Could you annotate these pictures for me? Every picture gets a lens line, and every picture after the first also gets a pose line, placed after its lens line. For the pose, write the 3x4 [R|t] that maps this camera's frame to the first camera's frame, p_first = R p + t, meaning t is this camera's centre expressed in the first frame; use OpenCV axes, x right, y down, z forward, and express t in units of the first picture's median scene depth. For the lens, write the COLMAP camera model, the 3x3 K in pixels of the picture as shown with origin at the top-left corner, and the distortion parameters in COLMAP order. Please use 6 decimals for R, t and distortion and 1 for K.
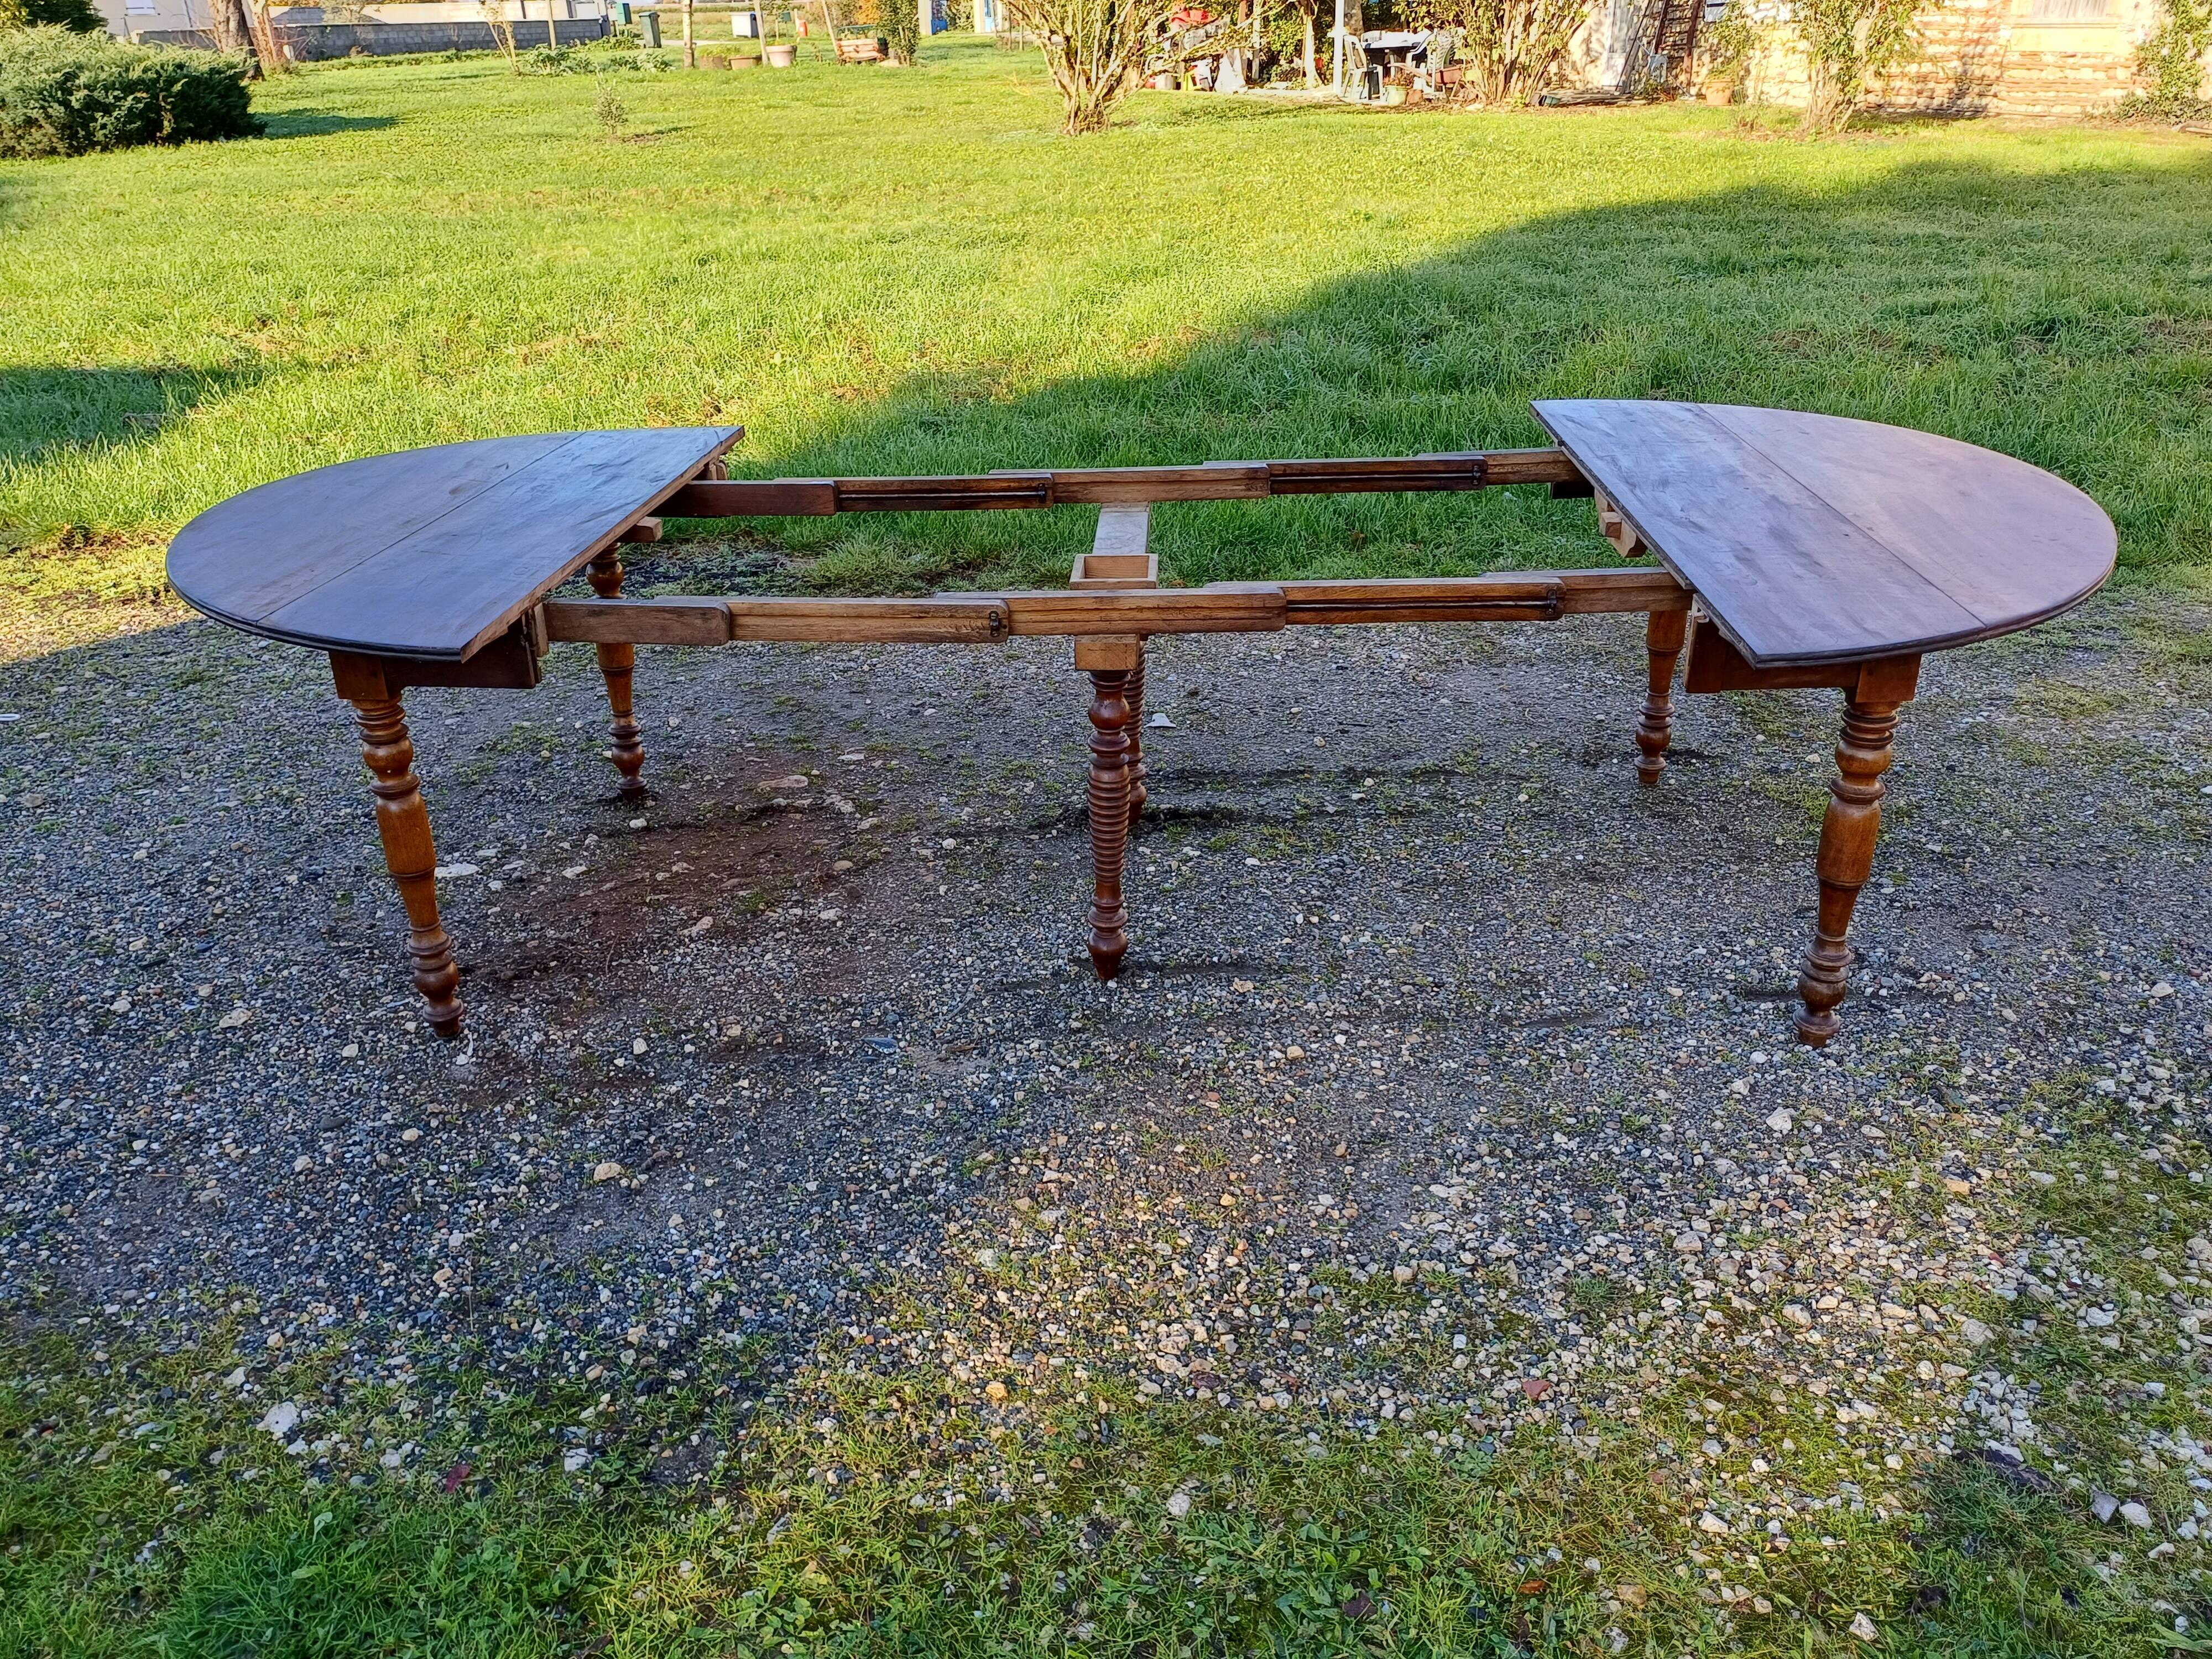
lens RADIAL K [[1629.7, 0, 1070.6], [0, 1629.7, 855.1], [0, 0, 1]] dist [0.075158, -0.079478]
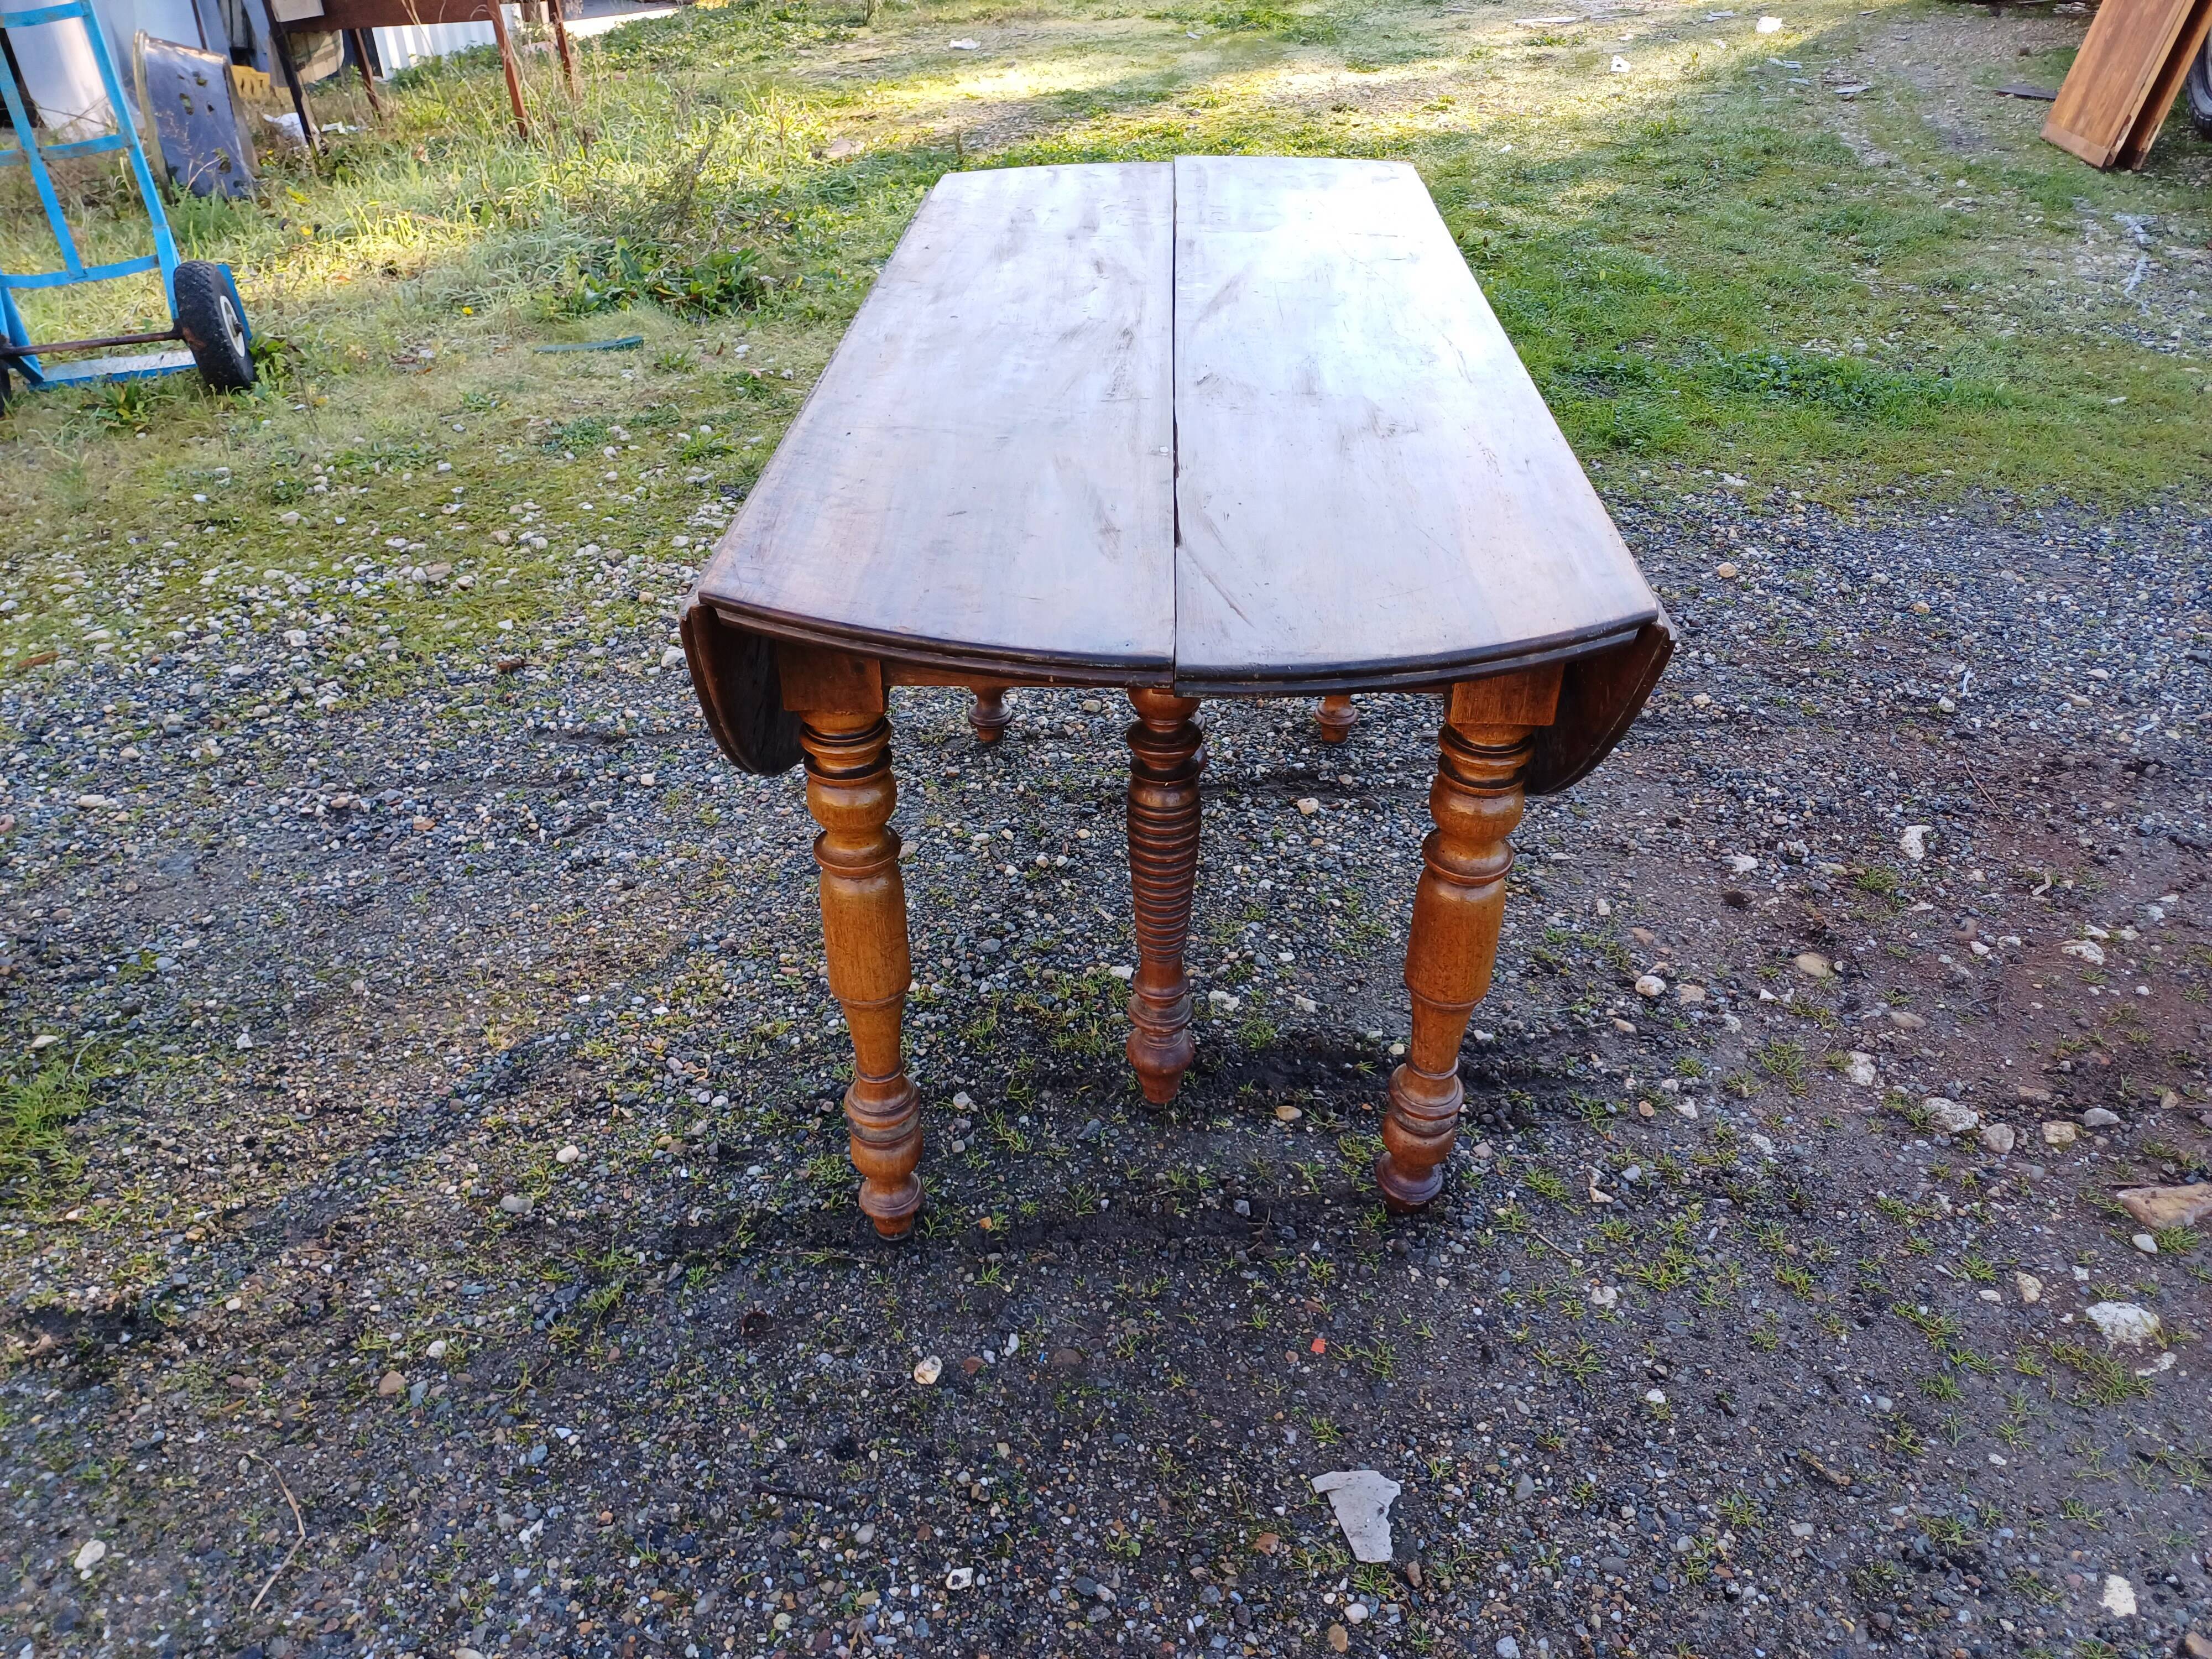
lens RADIAL K [[1629.7, 0, 1103.1], [0, 1629.7, 835.3], [0, 0, 1]] dist [0.075158, -0.079478]
pose [[-0.997183, 0.071233, -0.023510, 0.158291], [0.016467, 0.513639, 0.857848, -0.664745], [0.073183, 0.855044, -0.513365, 1.553667]]
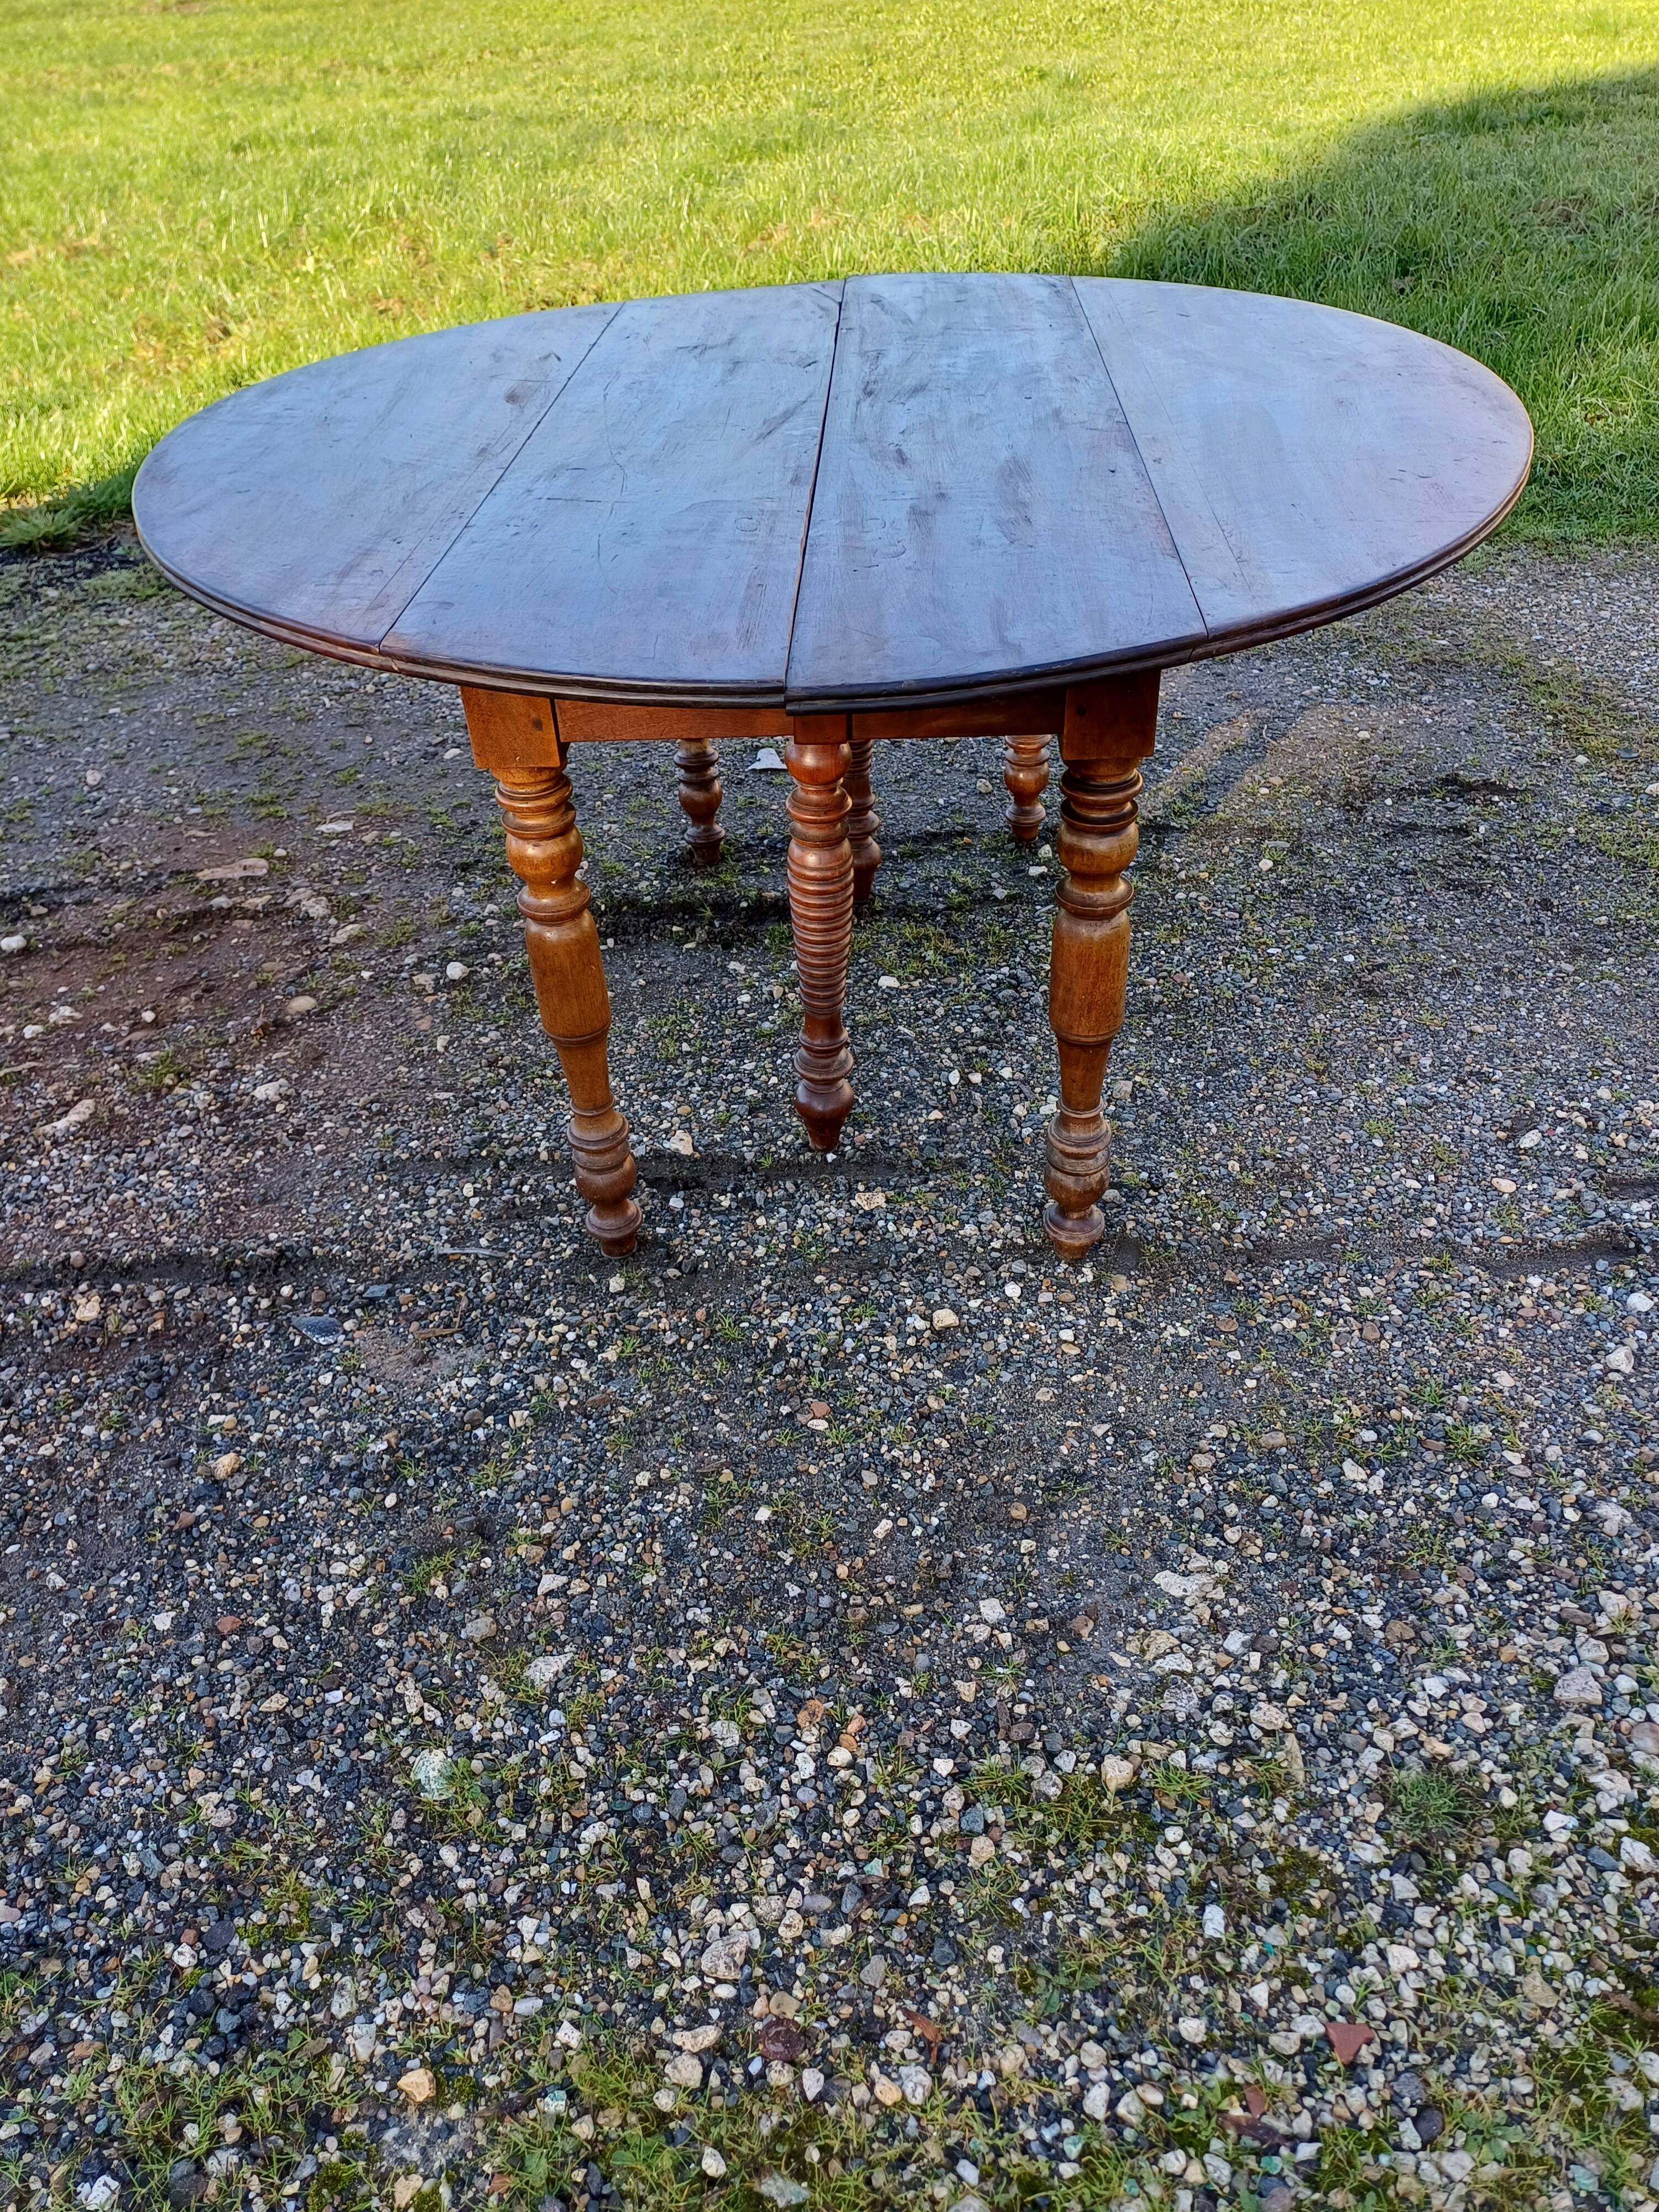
lens RADIAL K [[1629.7, 0, 814.5], [0, 1629.7, 1159.1], [0, 0, 1]] dist [0.075158, -0.079478]
pose [[0.998569, -0.040683, 0.034697, 0.063993], [0.033214, 0.980487, 0.193756, -0.071528], [-0.041902, -0.192326, 0.980436, 0.365467]]
